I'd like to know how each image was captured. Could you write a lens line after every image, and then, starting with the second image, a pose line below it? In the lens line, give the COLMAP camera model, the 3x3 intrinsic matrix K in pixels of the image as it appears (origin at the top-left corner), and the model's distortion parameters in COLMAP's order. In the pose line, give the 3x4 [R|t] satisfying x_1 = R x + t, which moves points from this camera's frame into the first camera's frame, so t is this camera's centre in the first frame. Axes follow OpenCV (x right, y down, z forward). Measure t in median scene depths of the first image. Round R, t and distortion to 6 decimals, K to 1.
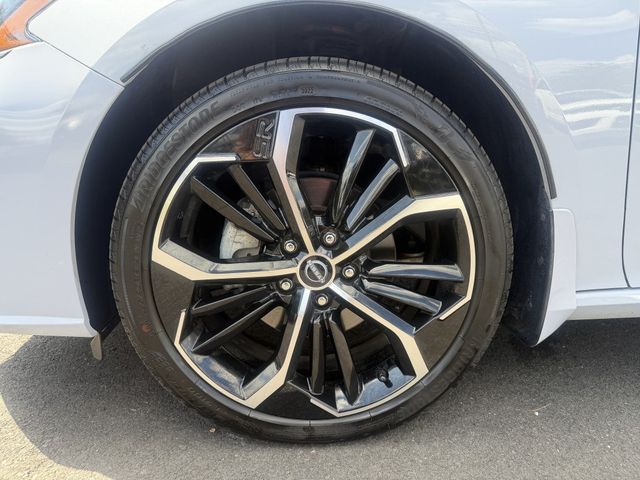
lens RADIAL K [[255.9, 0, 320.0], [0, 255.9, 240.0], [0, 0, 1]] dist [-0.000669, 0.000067]
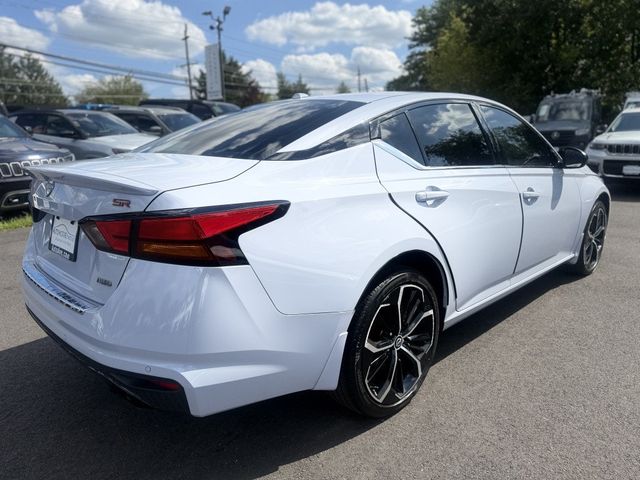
lens RADIAL K [[255.9, 0, 320.0], [0, 255.9, 240.0], [0, 0, 1]] dist [-0.000669, 0.000067]
pose [[0.618628, -0.243230, -0.747087, 1.656399], [-0.226839, 0.855088, -0.466227, 0.627312], [0.752226, 0.457889, 0.473807, -1.360130]]
